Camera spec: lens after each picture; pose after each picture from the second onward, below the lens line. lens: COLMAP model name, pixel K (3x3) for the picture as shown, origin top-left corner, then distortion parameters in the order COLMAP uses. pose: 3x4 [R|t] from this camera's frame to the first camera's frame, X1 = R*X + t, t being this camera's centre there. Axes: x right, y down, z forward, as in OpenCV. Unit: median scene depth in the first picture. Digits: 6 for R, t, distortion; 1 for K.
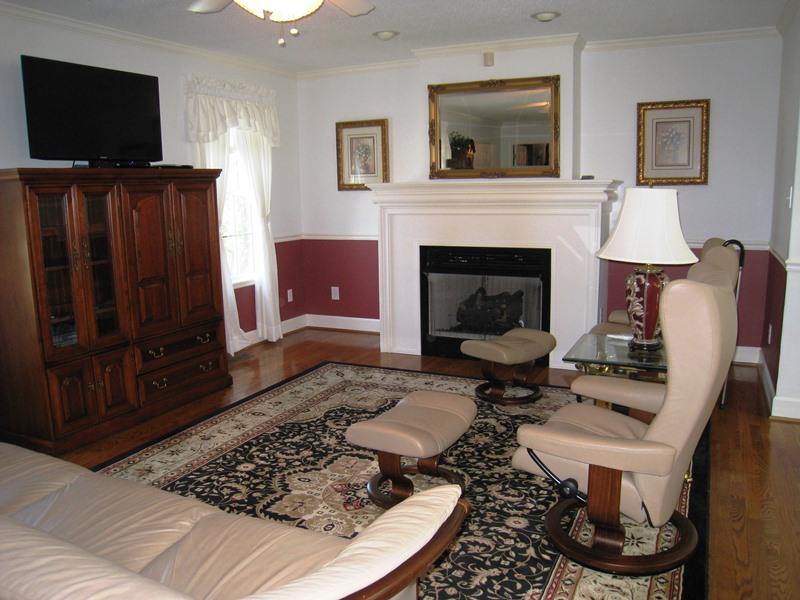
lens RADIAL K [[654.2, 0, 403.6], [0, 654.2, 301.5], [0, 0, 1]] dist [-0.158253, 0.099809]
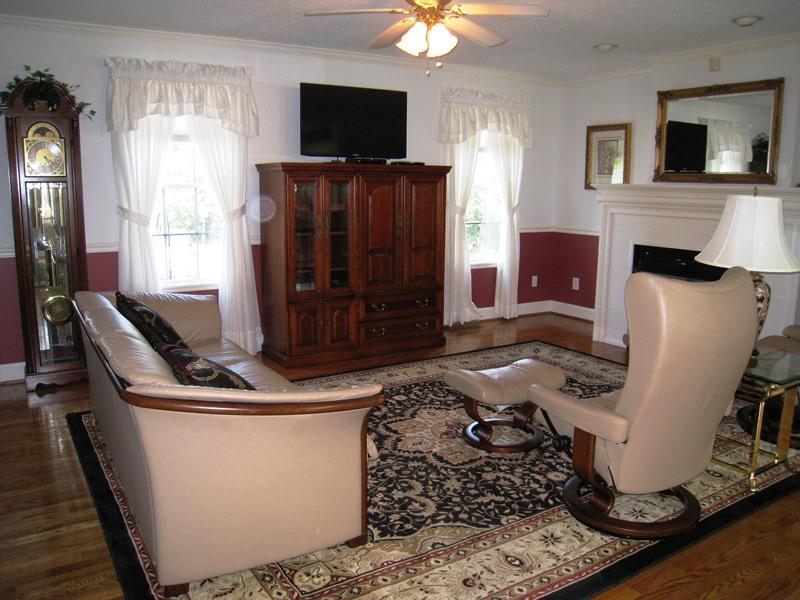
lens RADIAL K [[654.2, 0, 403.6], [0, 654.2, 301.5], [0, 0, 1]] dist [-0.158253, 0.099809]
pose [[0.848762, 0.119881, -0.515006, 0.345788], [-0.115483, 0.992475, 0.040701, 0.009451], [0.516010, 0.024929, 0.856220, -0.104906]]
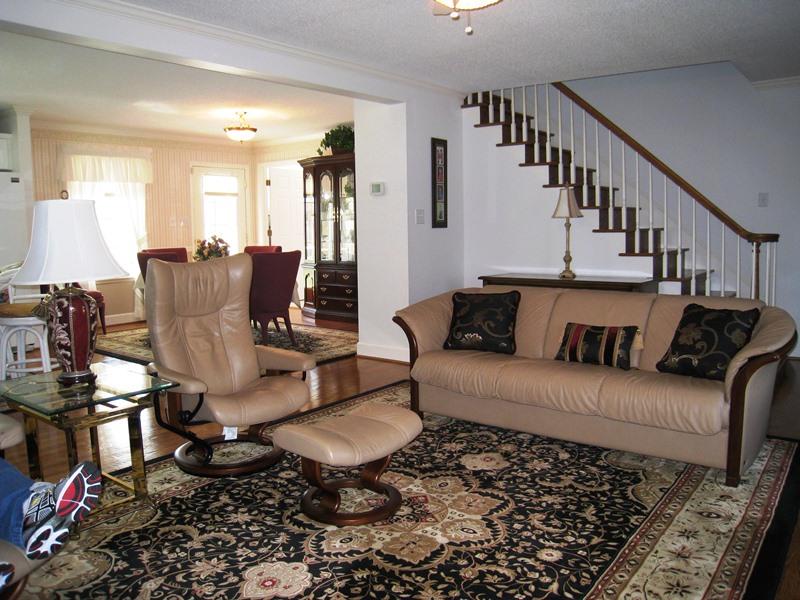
lens RADIAL K [[654.2, 0, 403.6], [0, 654.2, 301.5], [0, 0, 1]] dist [-0.158253, 0.099809]
pose [[-0.978521, 0.007313, 0.206018, -0.195798], [0.066714, 0.956826, 0.282903, -0.199837], [-0.195054, 0.290571, -0.936762, 1.365070]]
